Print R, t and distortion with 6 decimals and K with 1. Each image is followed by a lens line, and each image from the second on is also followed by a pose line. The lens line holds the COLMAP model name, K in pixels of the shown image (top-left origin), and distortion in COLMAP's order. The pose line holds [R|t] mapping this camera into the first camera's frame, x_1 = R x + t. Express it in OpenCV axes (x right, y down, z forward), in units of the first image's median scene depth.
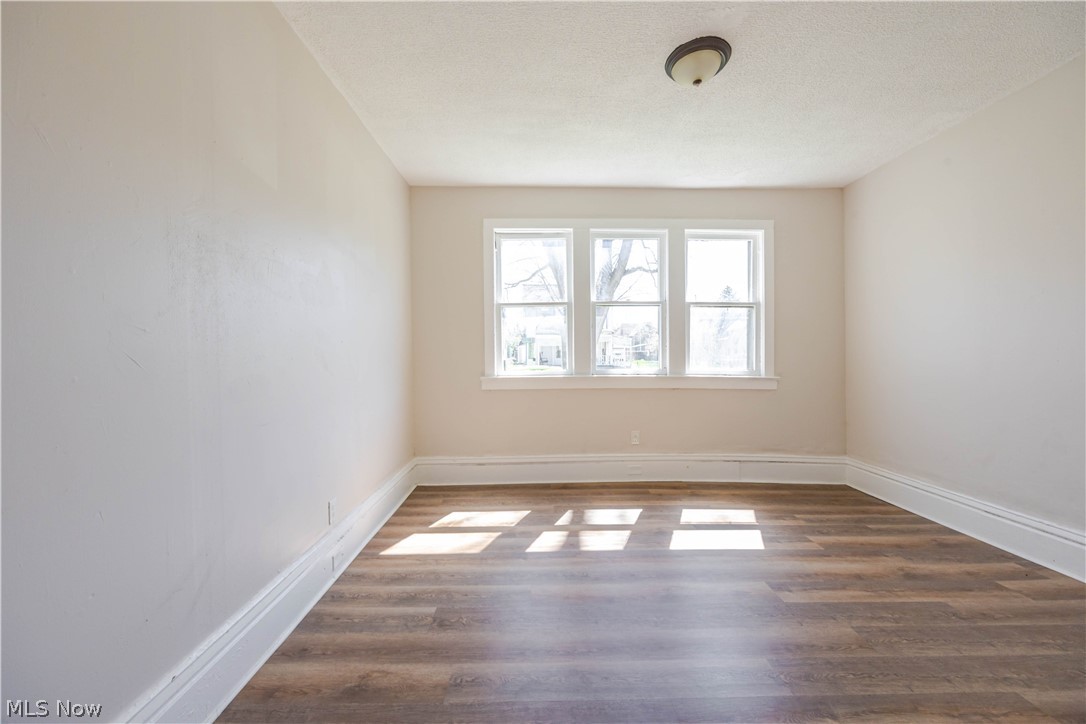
lens RADIAL K [[415.0, 0, 540.1], [0, 415.0, 358.6], [0, 0, 1]] dist [-0.002487, -0.000256]
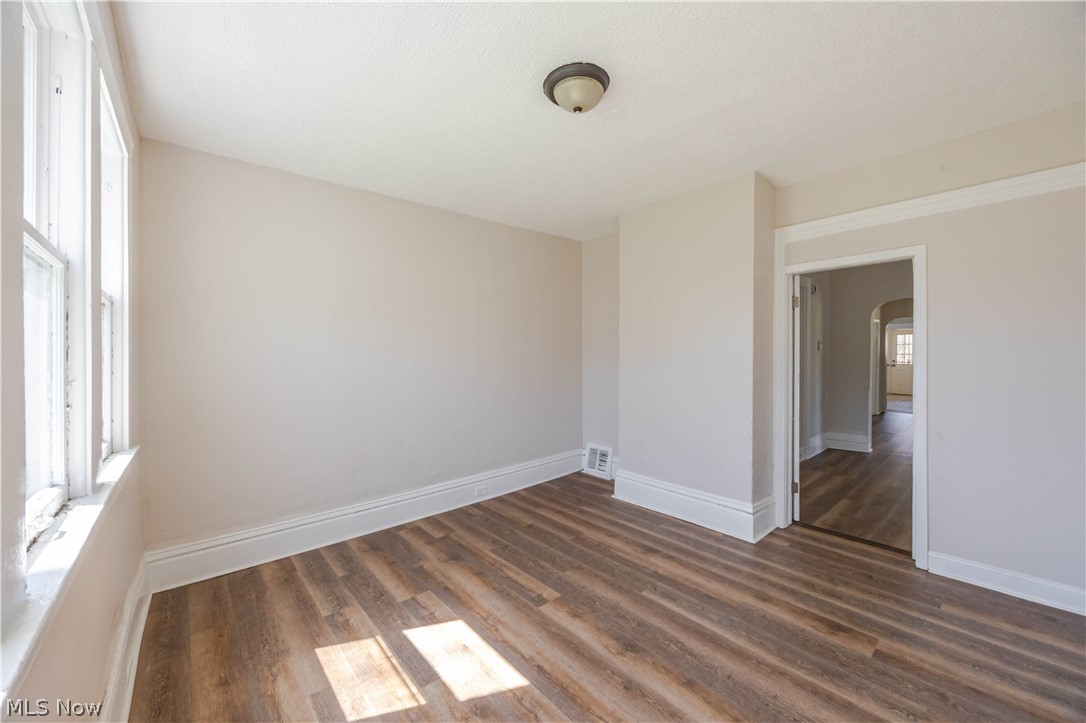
lens RADIAL K [[415.0, 0, 540.1], [0, 415.0, 358.1], [0, 0, 1]] dist [-0.002487, -0.000256]
pose [[-0.648459, 0.007478, 0.761213, -0.229979], [0.017005, 0.999845, 0.004664, -0.088406], [-0.761060, 0.015969, -0.648485, 1.399646]]
